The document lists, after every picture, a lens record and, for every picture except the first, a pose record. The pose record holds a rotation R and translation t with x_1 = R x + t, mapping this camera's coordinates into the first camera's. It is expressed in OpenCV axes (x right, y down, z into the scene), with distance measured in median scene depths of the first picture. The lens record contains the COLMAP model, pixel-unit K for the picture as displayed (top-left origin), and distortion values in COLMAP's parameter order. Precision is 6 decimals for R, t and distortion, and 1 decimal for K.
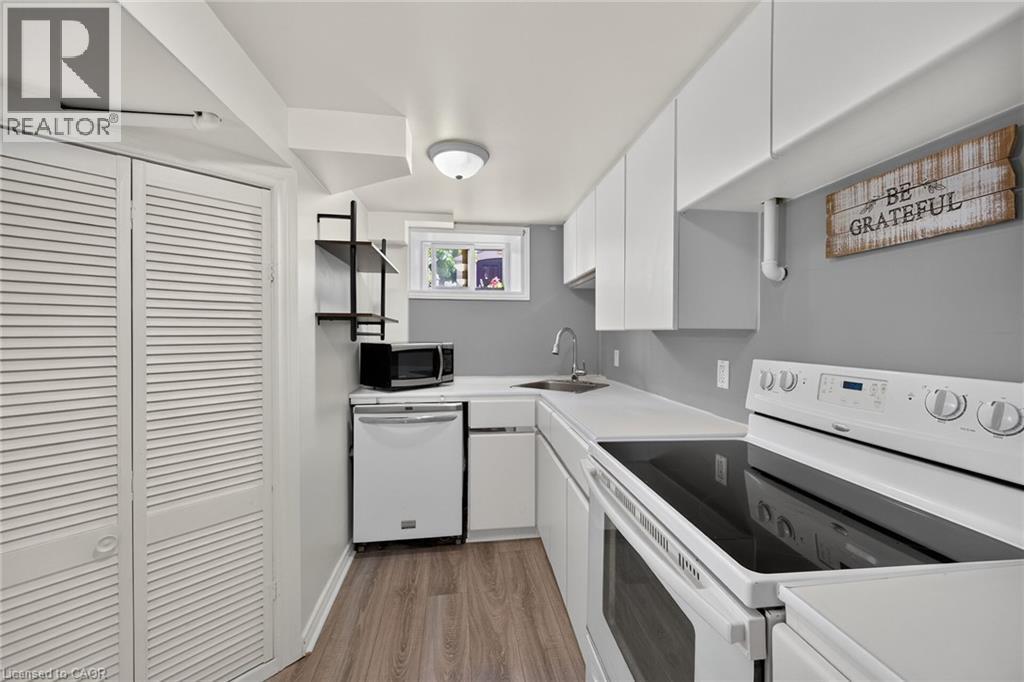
lens RADIAL K [[408.5, 0, 516.0], [0, 408.5, 332.0], [0, 0, 1]] dist [0.000829, 0.000149]
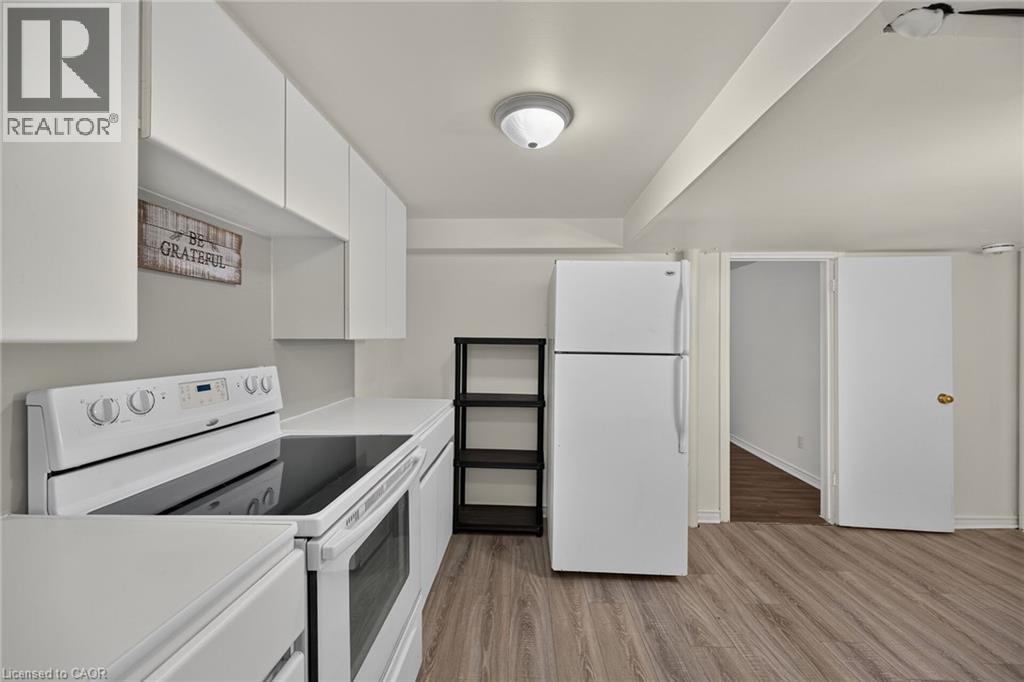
lens RADIAL K [[378.0, 0, 512.0], [0, 378.0, 341.0], [0, 0, 1]] dist [0.001079, 0.000021]
pose [[-0.985978, -0.006768, 0.166737, -0.258426], [-0.006240, 0.999974, 0.003691, -0.017221], [-0.166758, 0.002599, -0.985994, 1.878654]]
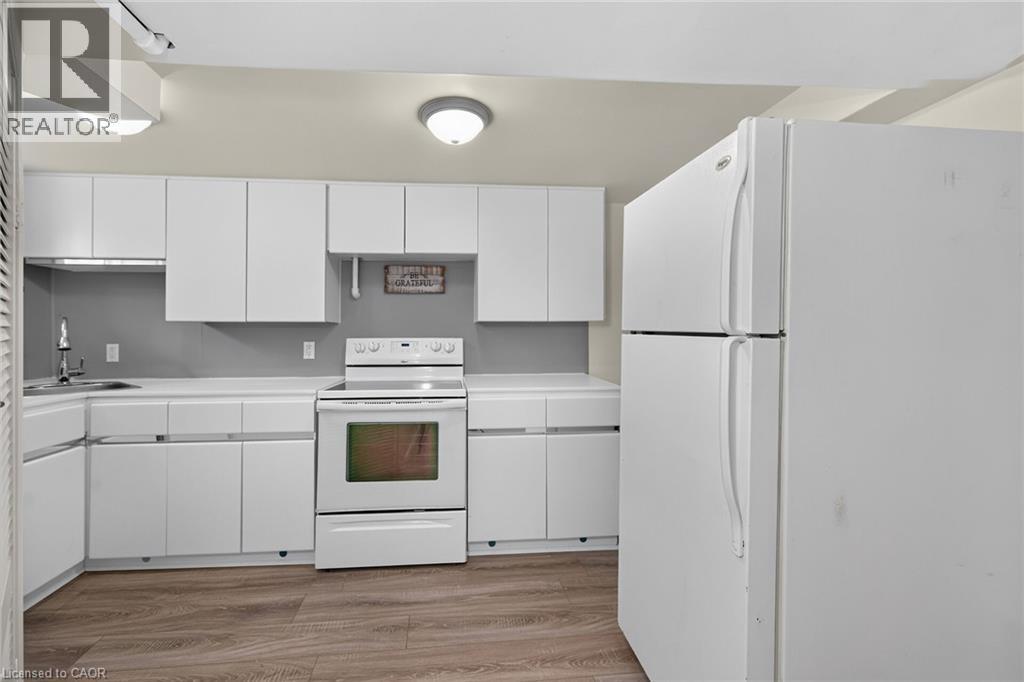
lens RADIAL K [[408.5, 0, 516.0], [0, 408.5, 332.0], [0, 0, 1]] dist [0.000829, 0.000149]
pose [[-0.025033, 0.000051, 0.999687, -1.728316], [0.000112, 1.000000, -0.000048, 0.047186], [-0.999687, 0.000111, -0.025033, 0.343899]]
